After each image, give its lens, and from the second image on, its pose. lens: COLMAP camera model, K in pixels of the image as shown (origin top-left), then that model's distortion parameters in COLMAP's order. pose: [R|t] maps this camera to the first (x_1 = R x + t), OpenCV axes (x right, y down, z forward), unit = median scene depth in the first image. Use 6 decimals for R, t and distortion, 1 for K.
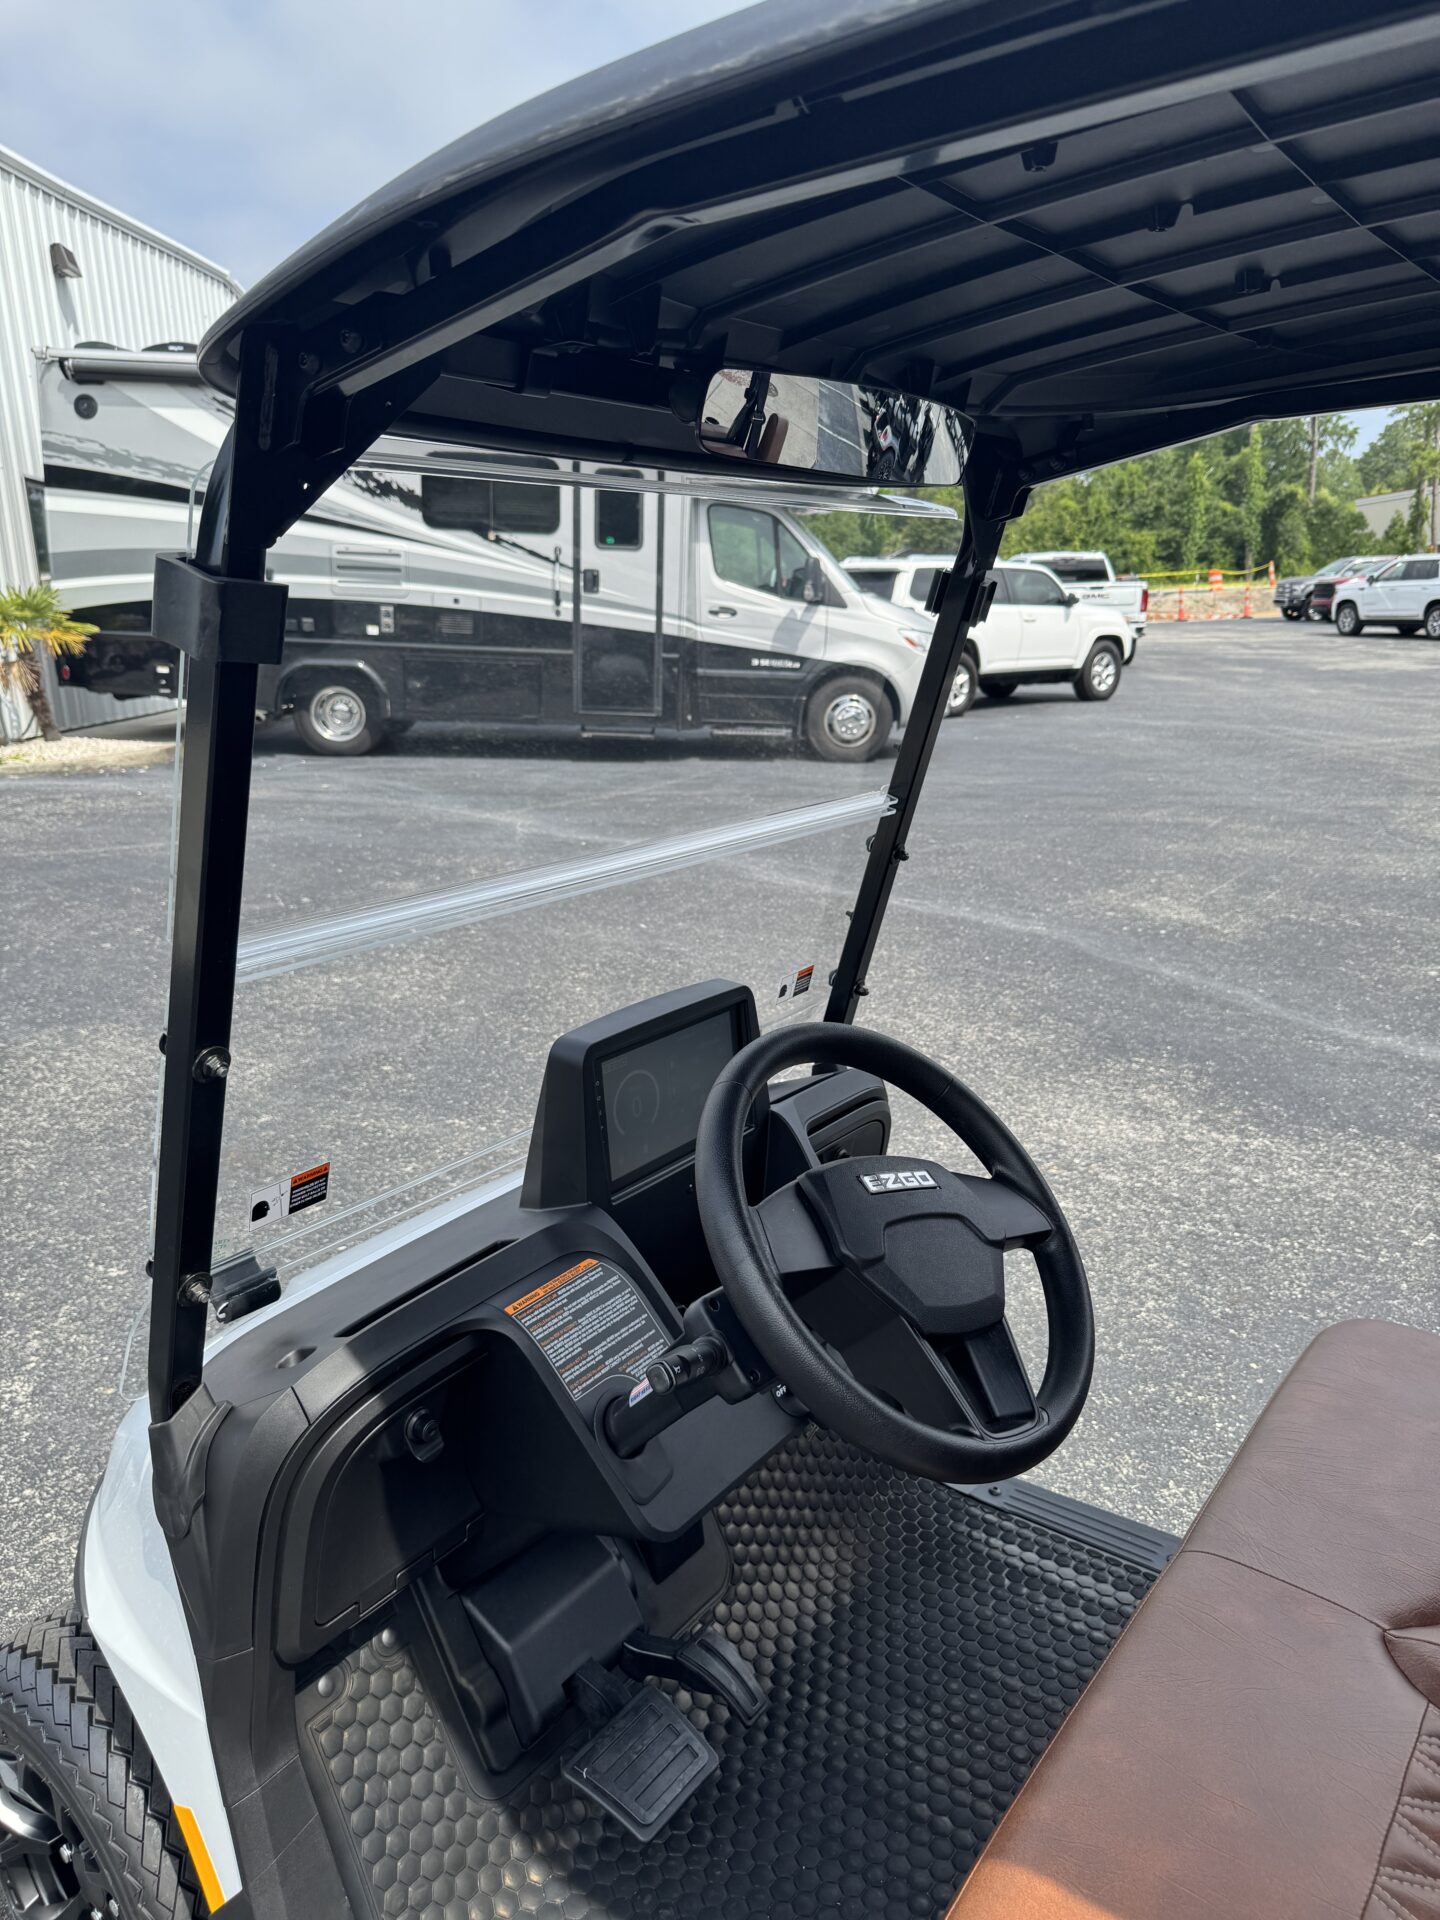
lens RADIAL K [[1376.0, 0, 720.0], [0, 1376.0, 960.0], [0, 0, 1]] dist [-0.004346, -0.001648]
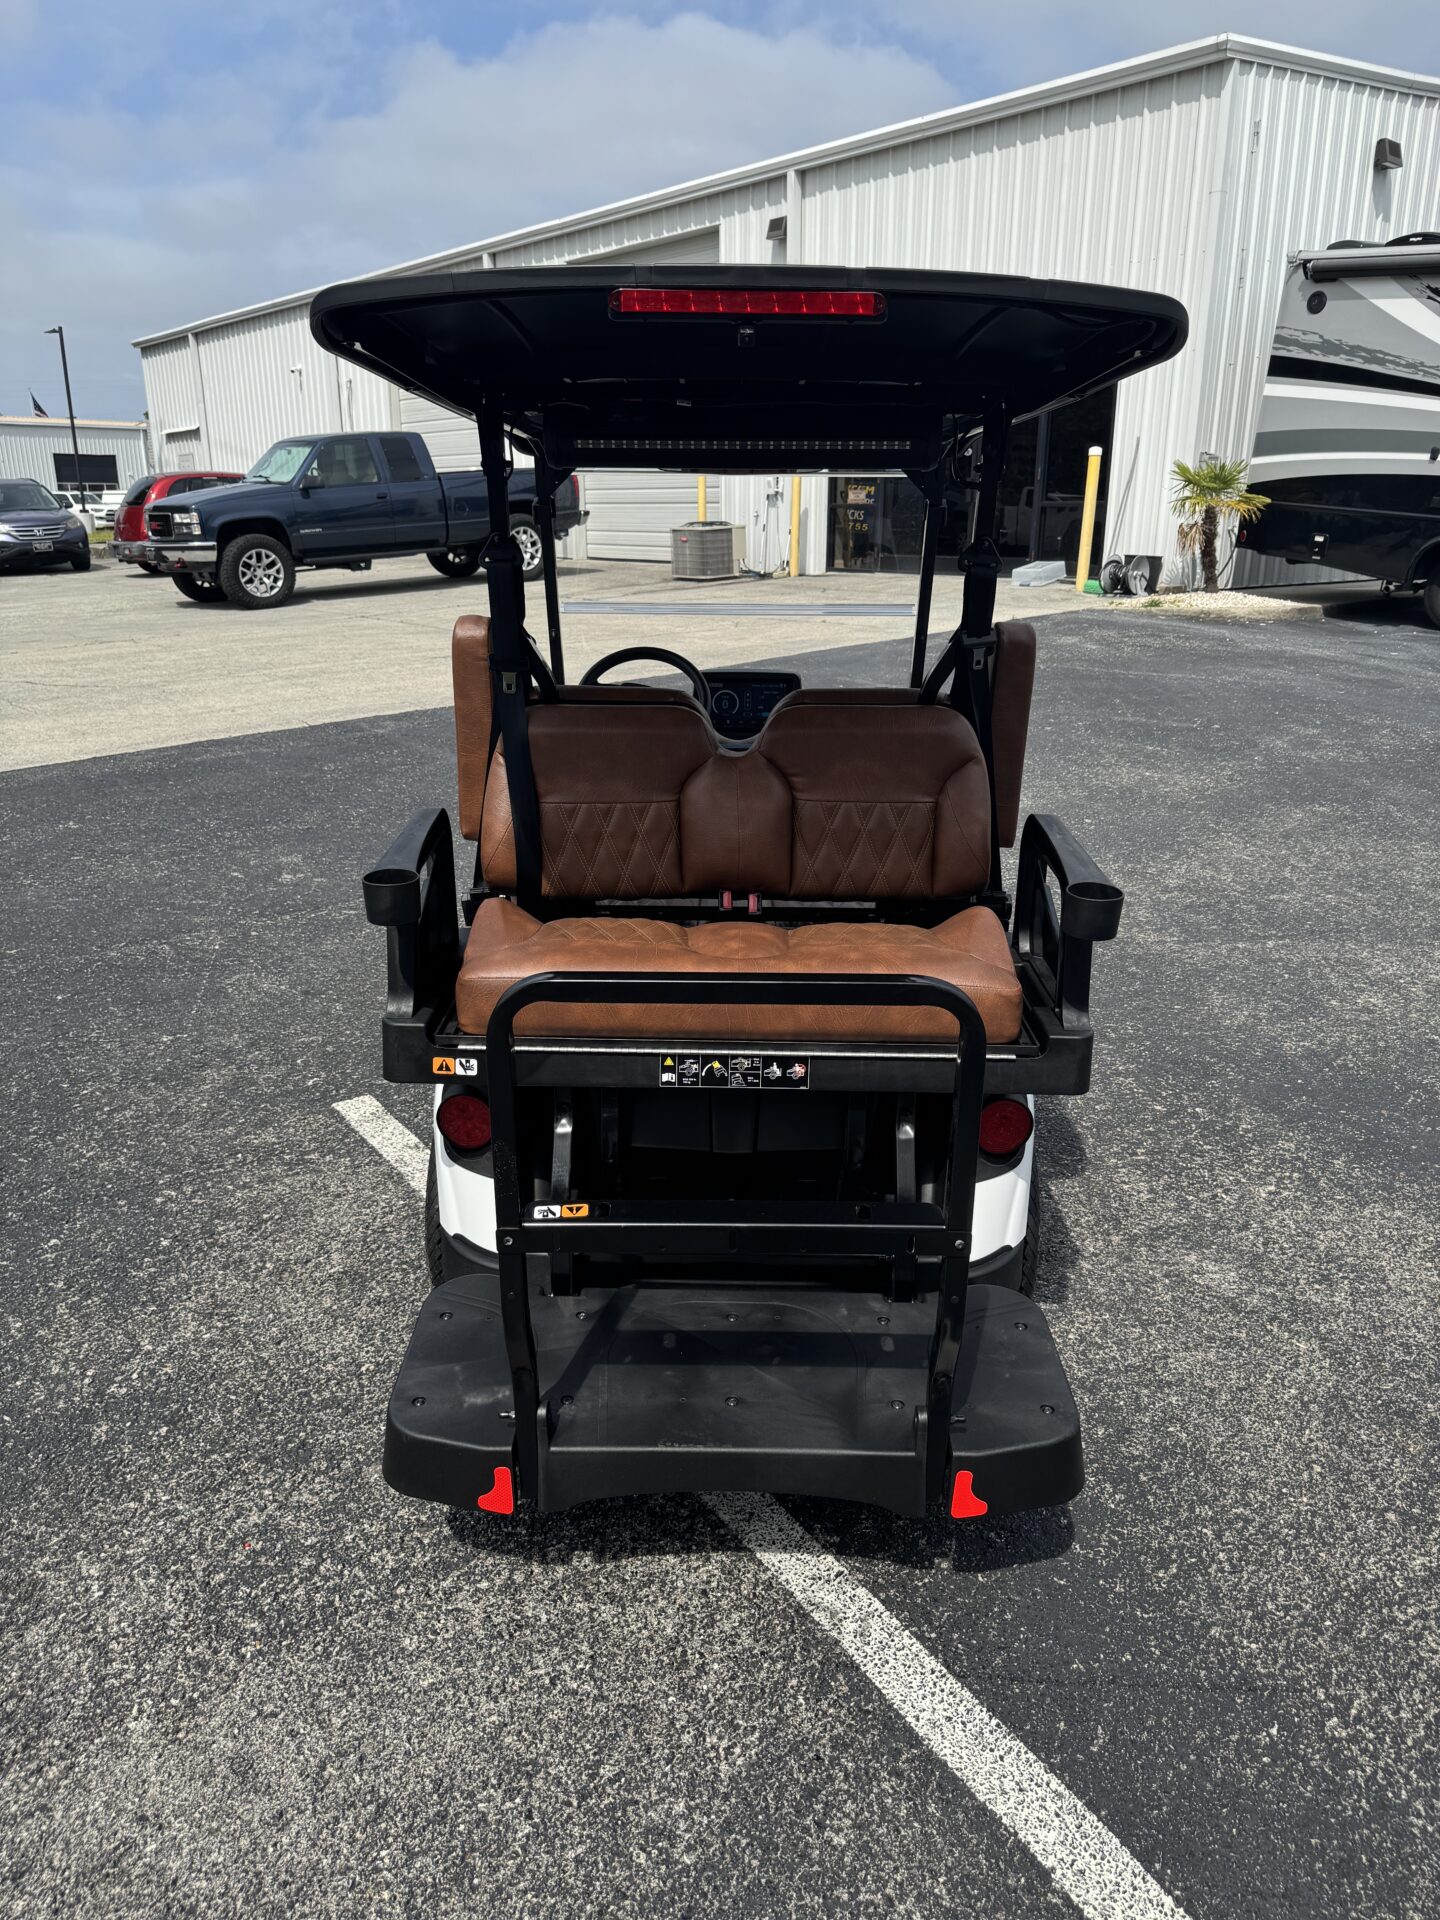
lens RADIAL K [[1339.3, 0, 730.4], [0, 1339.3, 993.7], [0, 0, 1]] dist [0.017423, -0.027060]
pose [[0.592240, 0.310618, -0.743484, 0.215846], [-0.218712, 0.950038, 0.222693, 0.007072], [0.775511, 0.030722, 0.630586, -0.067285]]
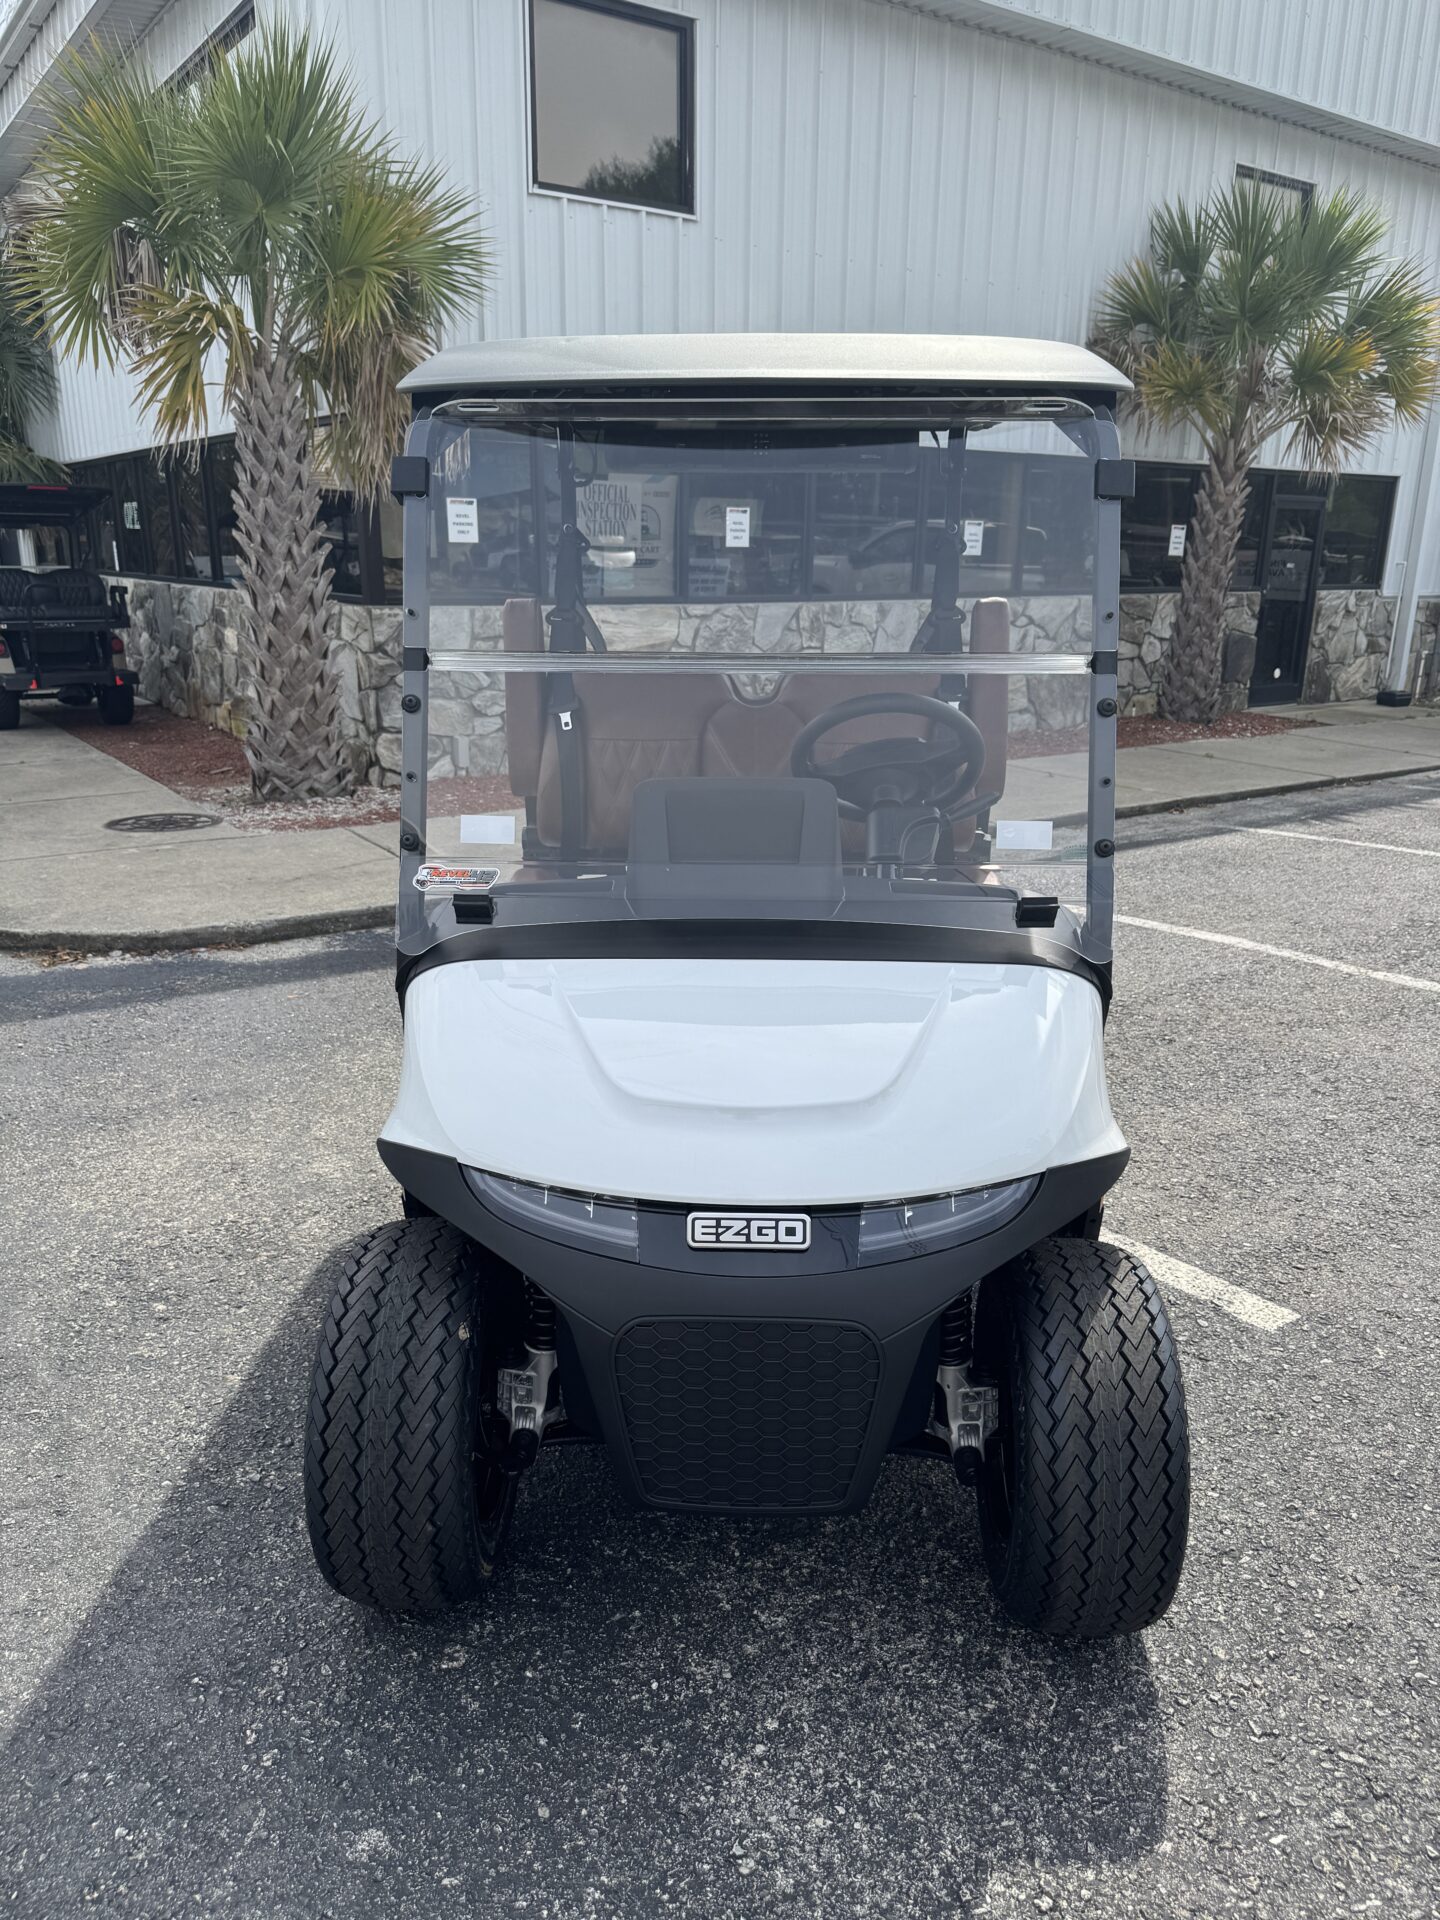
lens RADIAL K [[1316.7, 0, 719.0], [0, 1316.7, 994.8], [0, 0, 1]] dist [0.107683, -0.178594]
pose [[-0.568586, -0.225091, 0.791229, -0.123504], [0.204308, 0.893060, 0.400878, -0.033099], [-0.796849, 0.389588, -0.461793, 0.183691]]
